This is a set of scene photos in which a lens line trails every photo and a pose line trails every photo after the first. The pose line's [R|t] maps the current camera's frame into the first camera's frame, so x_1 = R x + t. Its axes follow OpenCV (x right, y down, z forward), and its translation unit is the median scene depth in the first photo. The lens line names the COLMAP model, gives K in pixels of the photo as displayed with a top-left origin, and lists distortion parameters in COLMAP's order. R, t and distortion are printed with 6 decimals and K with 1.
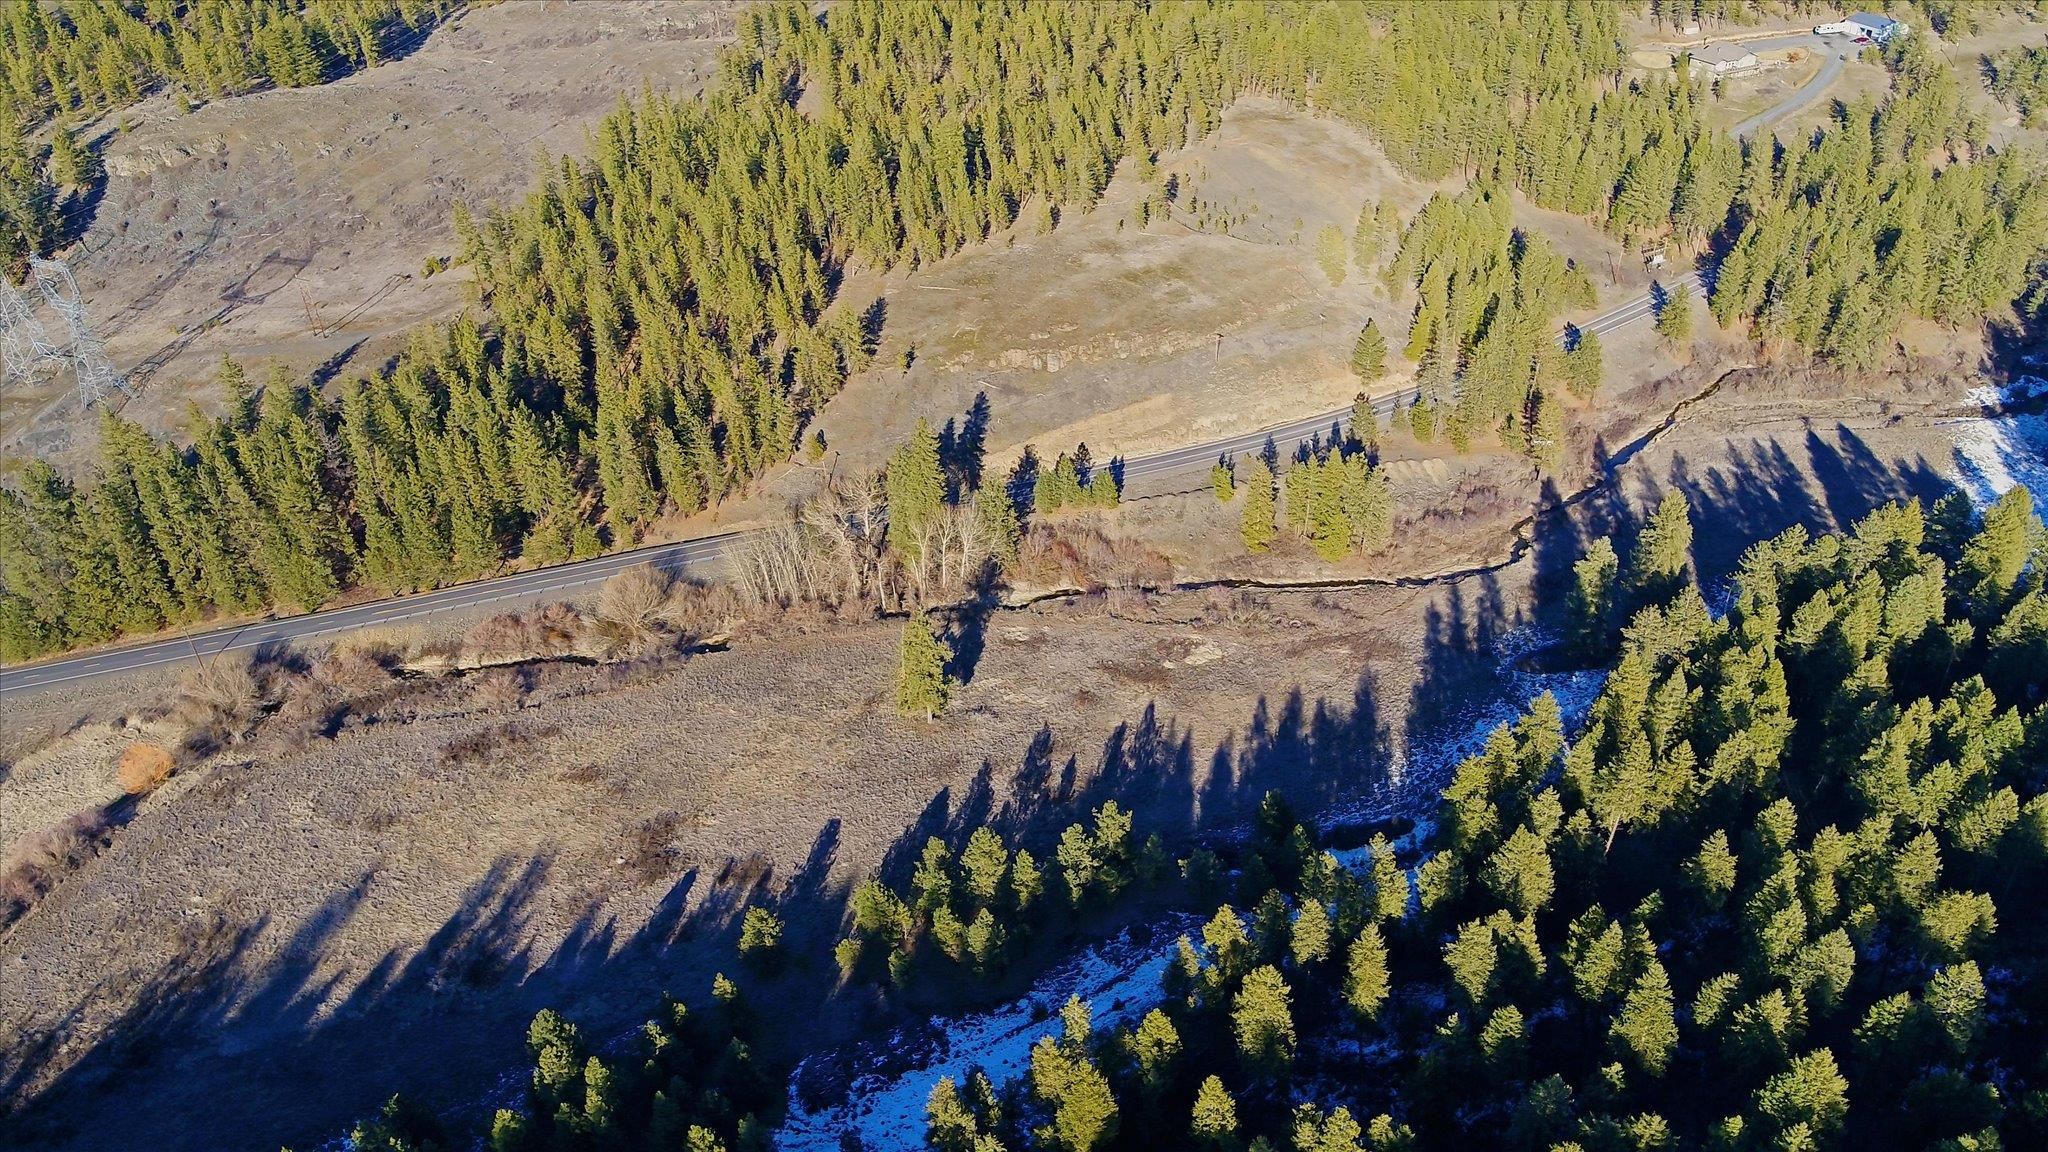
lens RADIAL K [[1460.2, 0, 1024.0], [0, 1460.2, 576.0], [0, 0, 1]] dist [-0.005834, -0.000431]
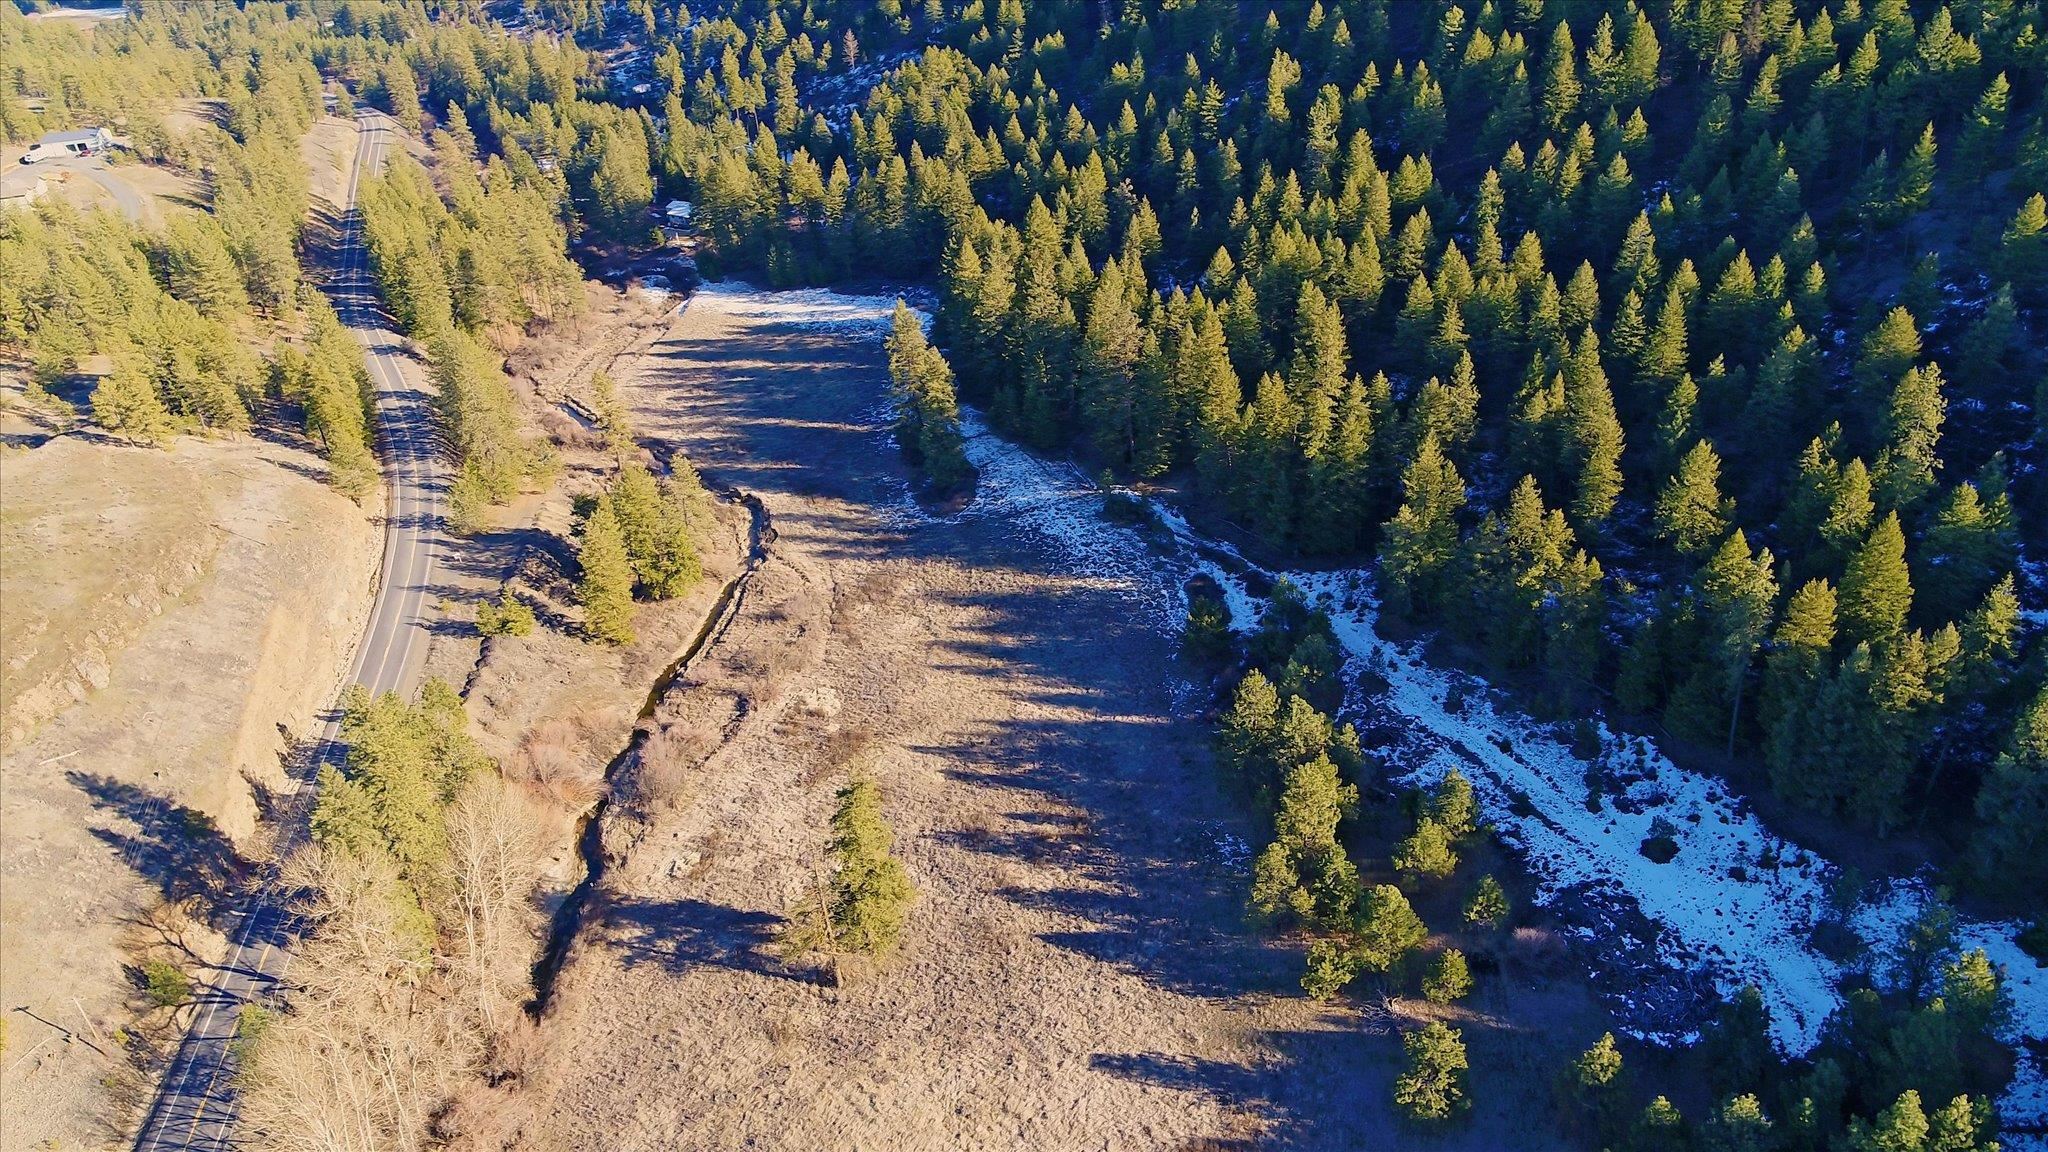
lens RADIAL K [[1460.2, 0, 1024.0], [0, 1460.2, 576.0], [0, 0, 1]] dist [-0.005834, -0.000431]
pose [[0.115419, -0.437420, 0.891820, -0.551007], [0.596591, 0.748375, 0.289852, -0.164534], [-0.794203, 0.498597, 0.347337, 0.676013]]
